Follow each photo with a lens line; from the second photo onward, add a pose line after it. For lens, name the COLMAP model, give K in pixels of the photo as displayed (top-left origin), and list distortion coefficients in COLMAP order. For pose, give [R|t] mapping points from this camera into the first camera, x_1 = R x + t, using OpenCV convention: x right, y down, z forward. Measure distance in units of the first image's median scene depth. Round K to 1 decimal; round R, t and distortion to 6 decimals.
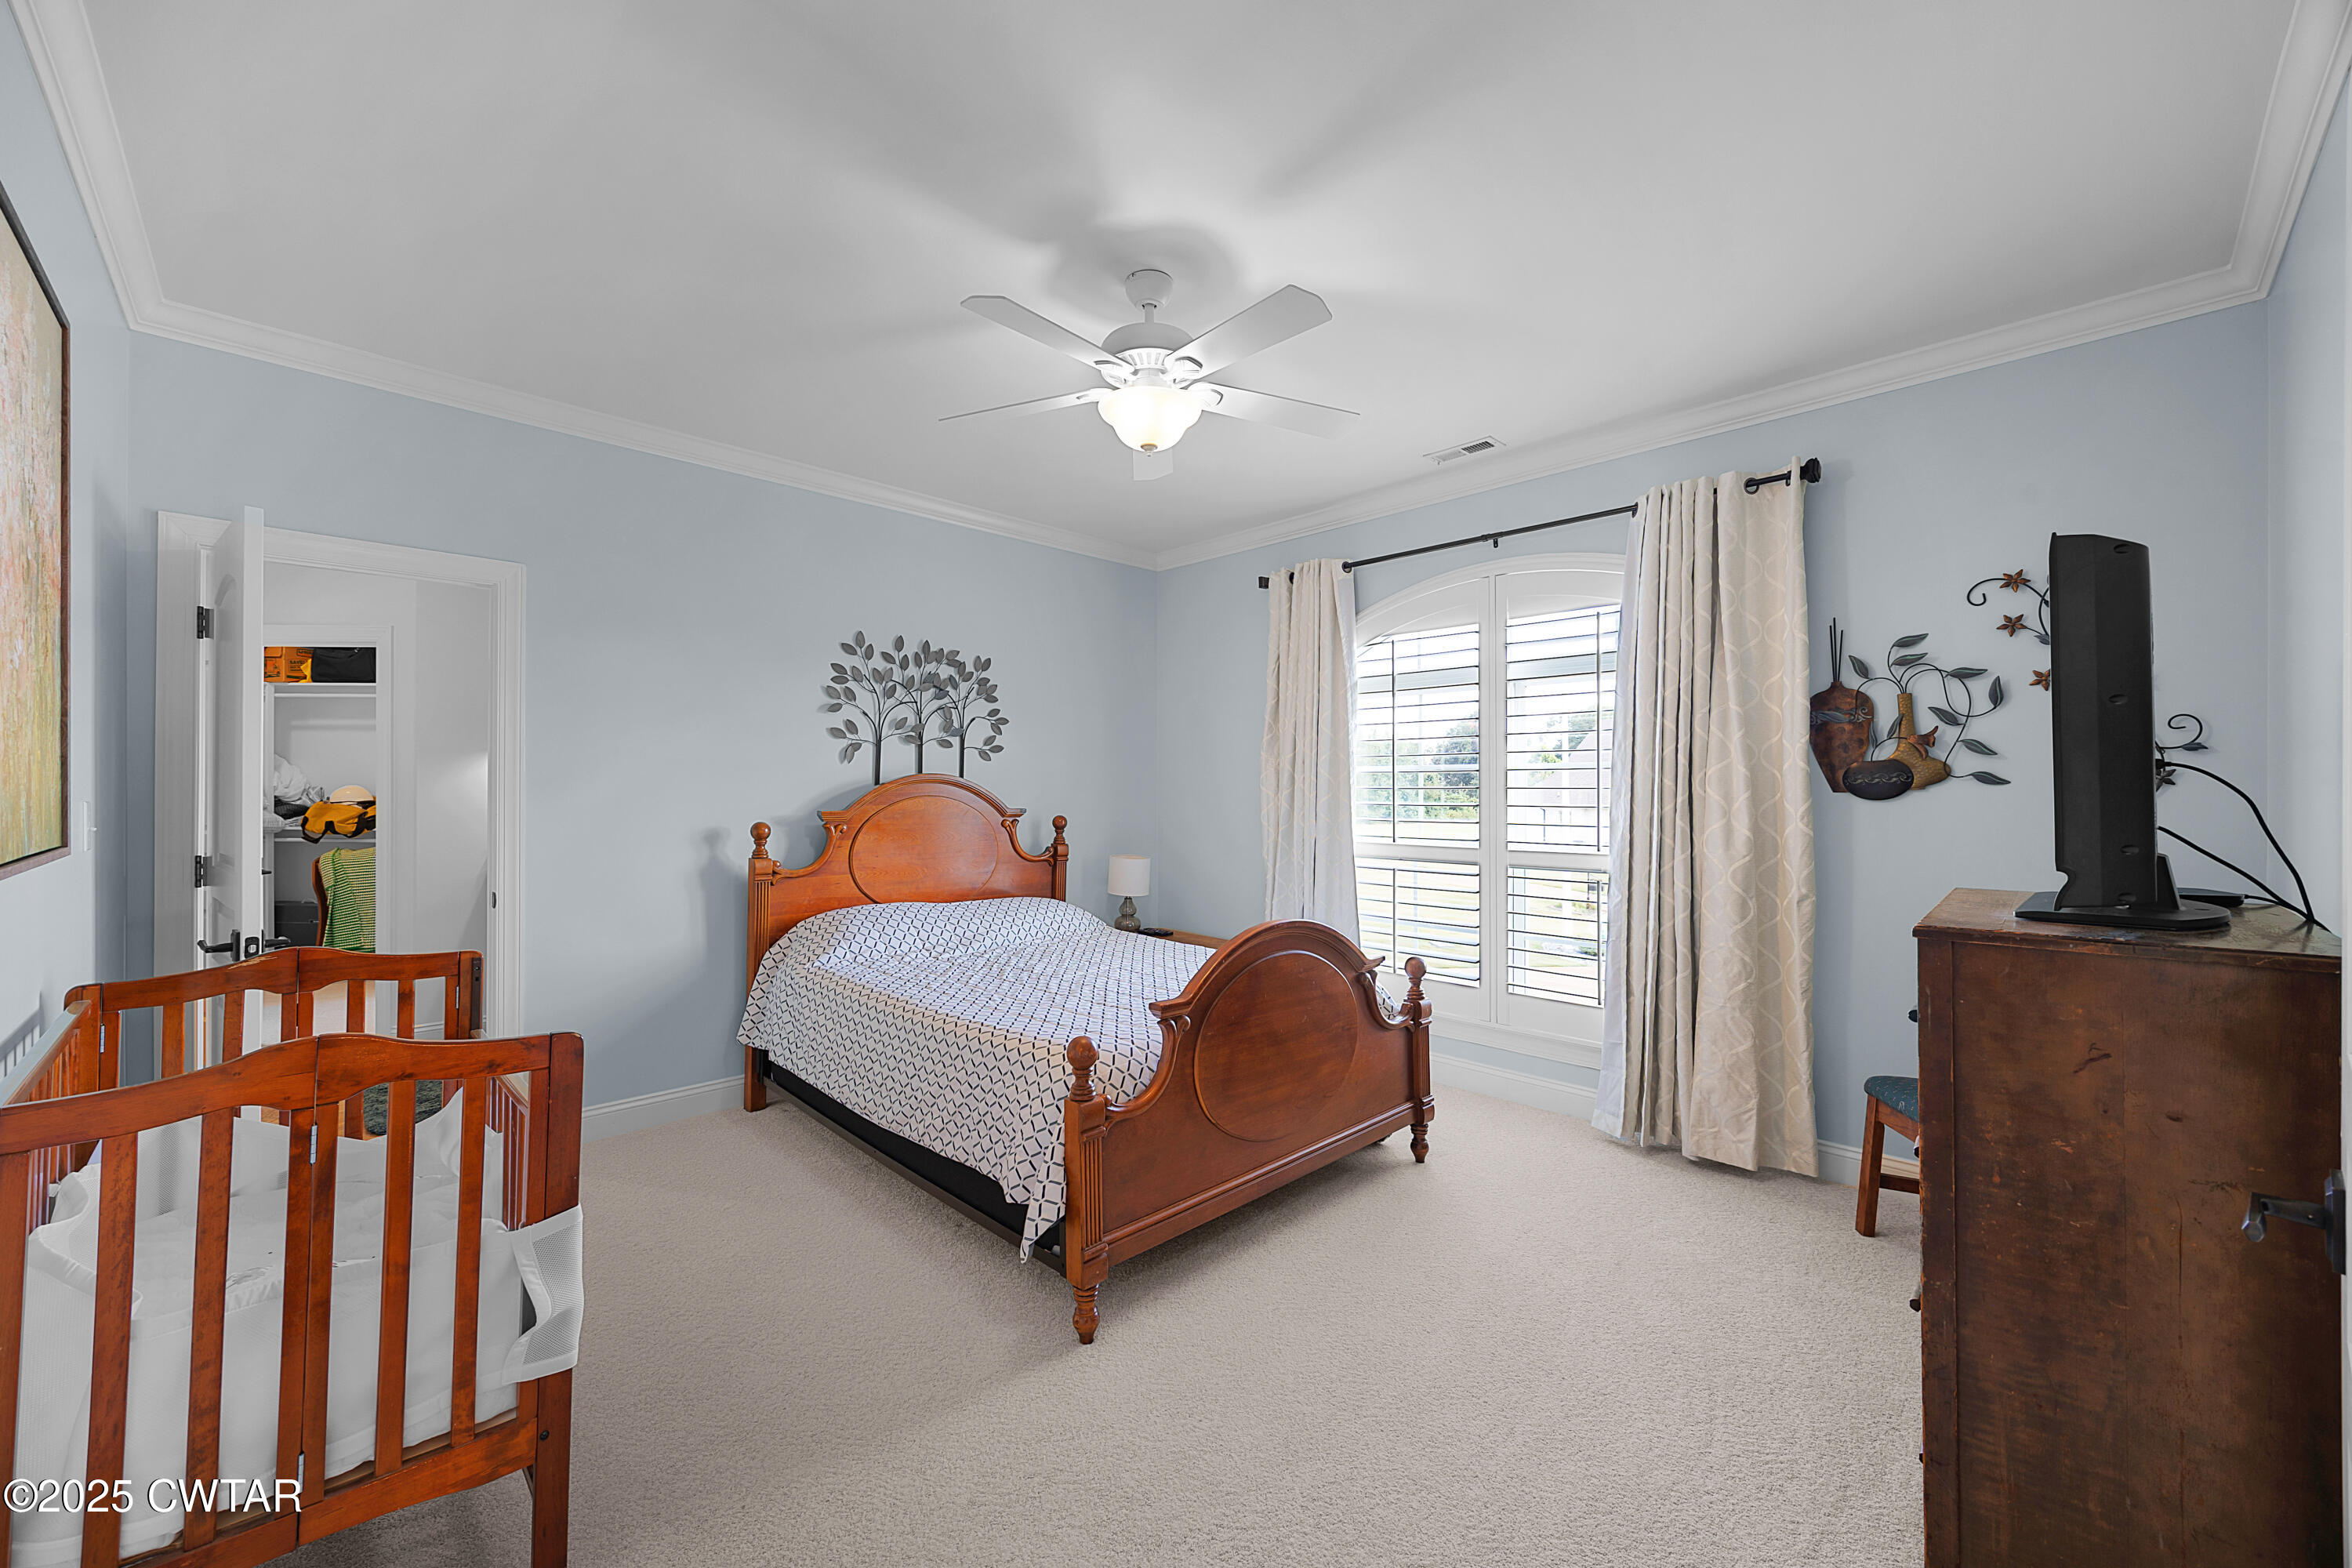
lens RADIAL K [[912.1, 0, 1186.7], [0, 912.1, 773.5], [0, 0, 1]] dist [0.001324, 0.000059]
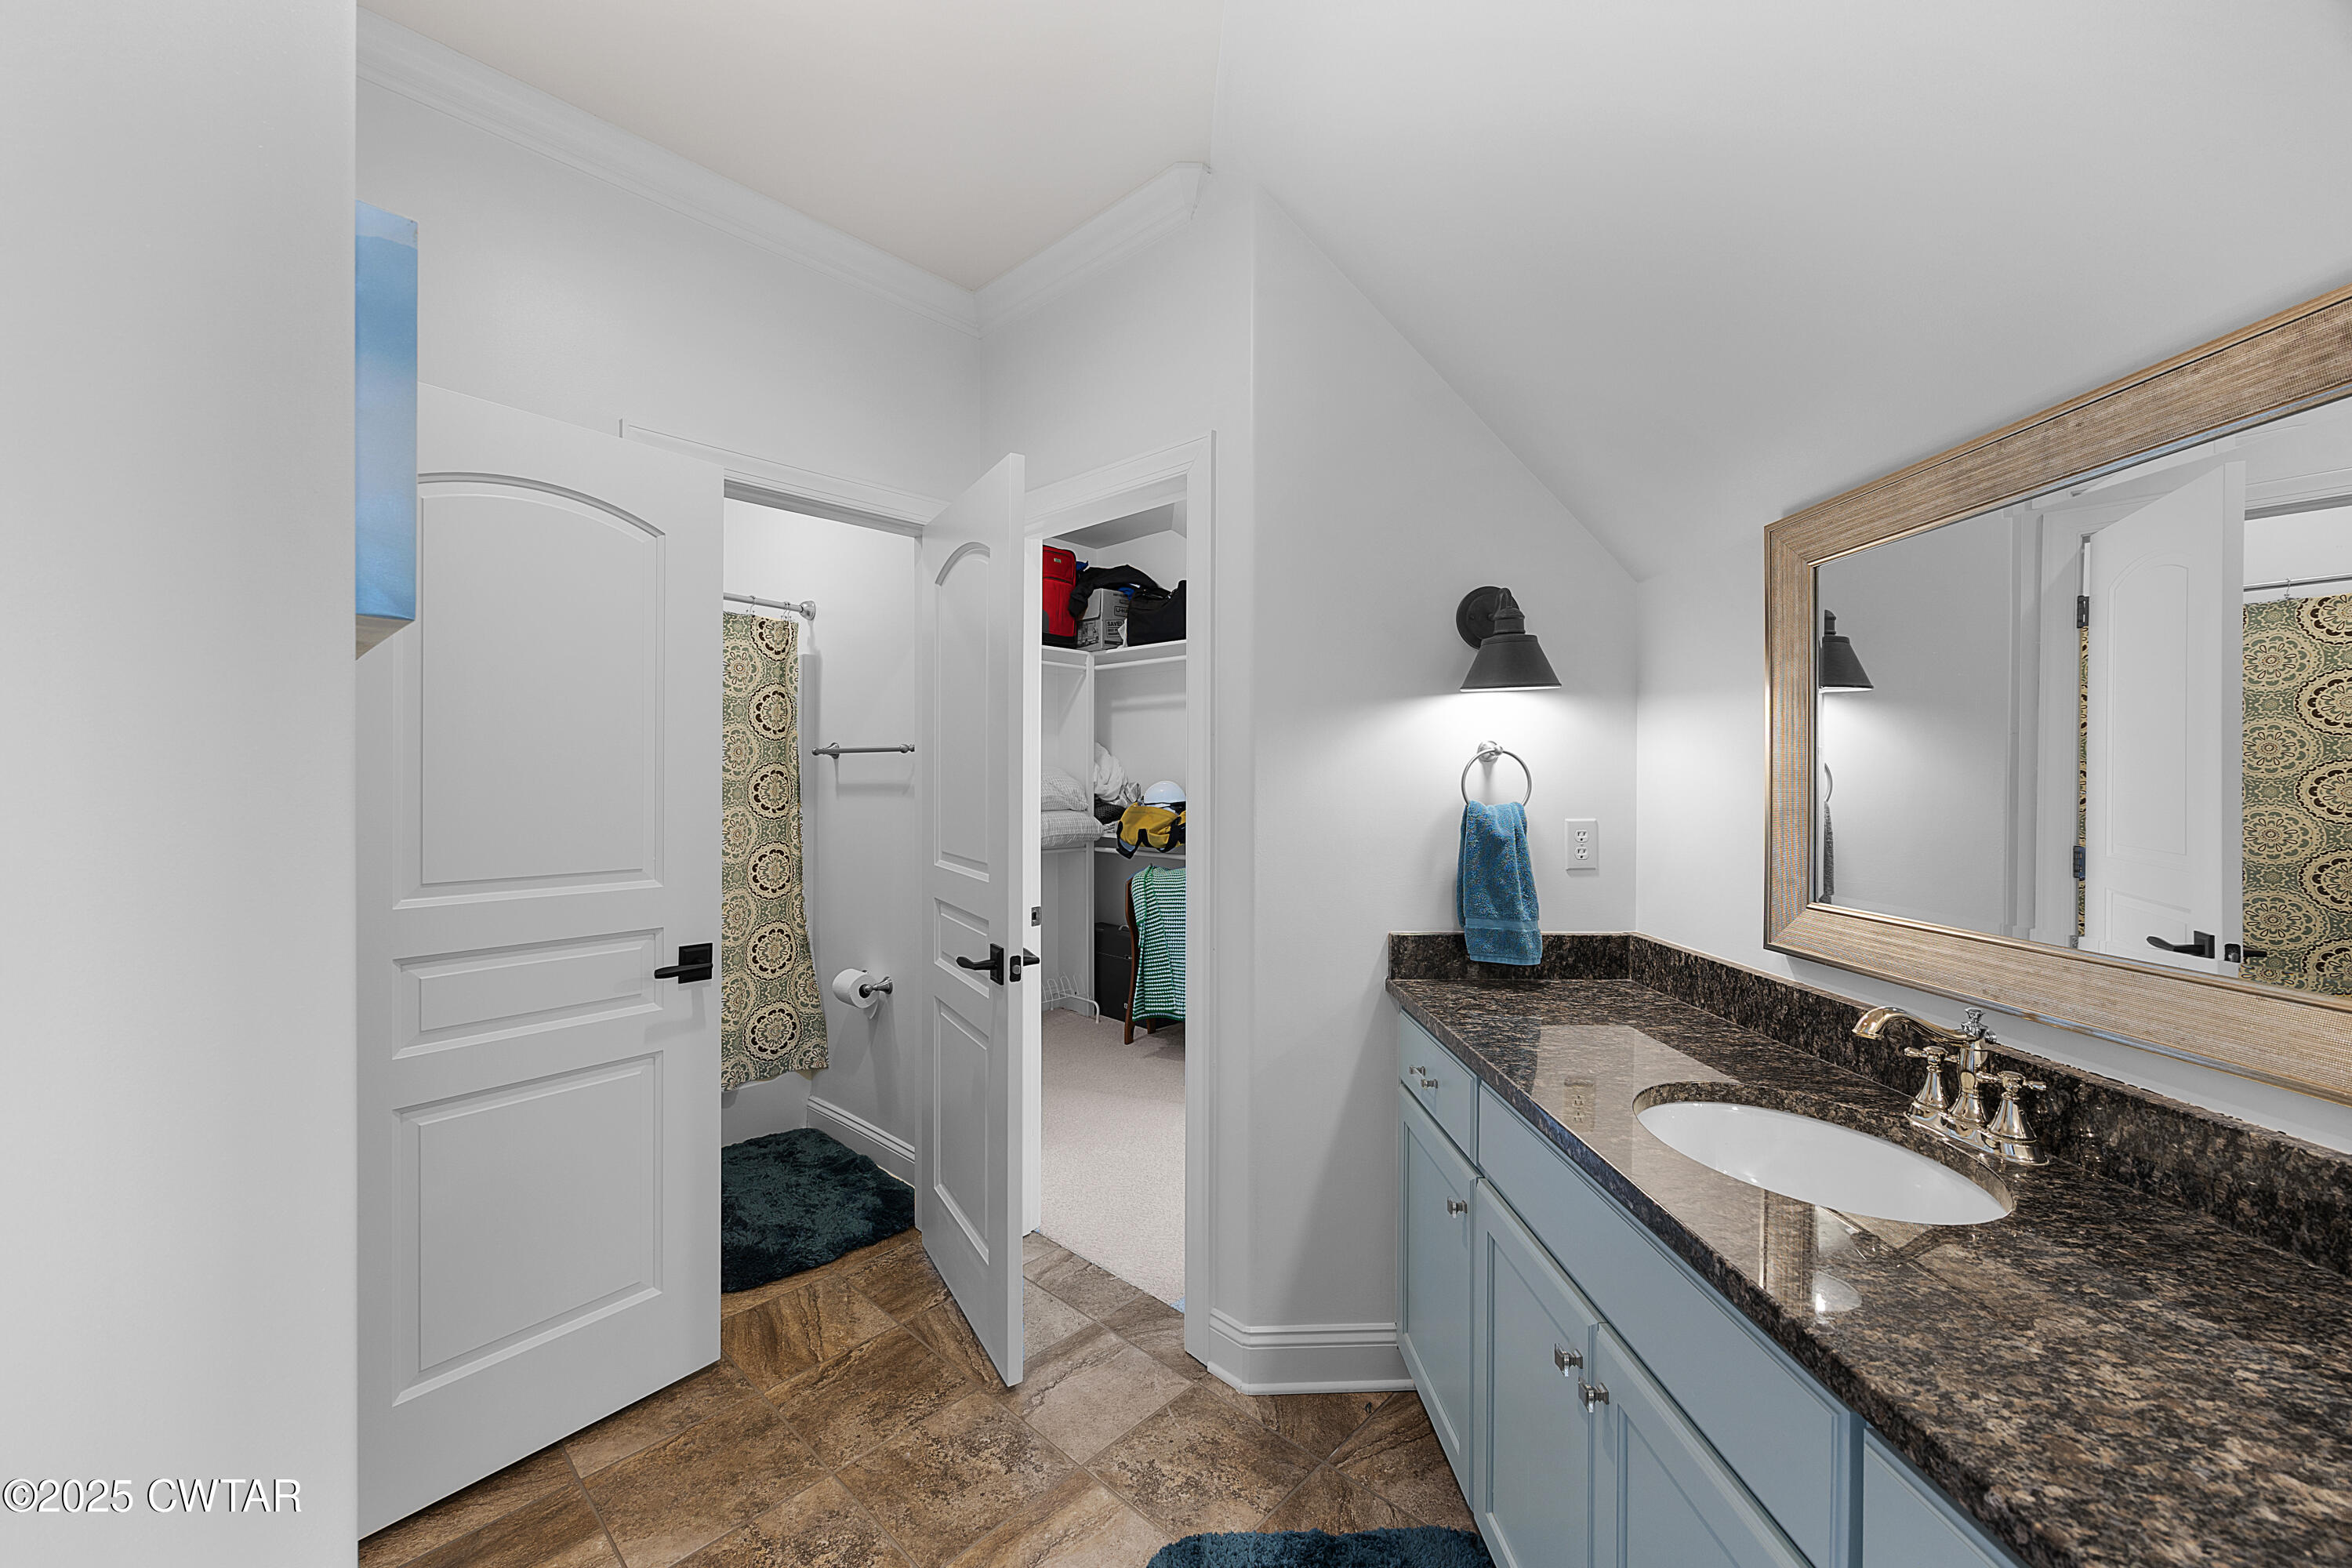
lens RADIAL K [[912.1, 0, 1178.7], [0, 912.1, 783.6], [0, 0, 1]] dist [0.001324, 0.000059]
pose [[0.728934, 0.004246, -0.684571, -0.406613], [0.002676, 0.999955, 0.009052, 0.008607], [0.684579, -0.008430, 0.728890, 0.476180]]
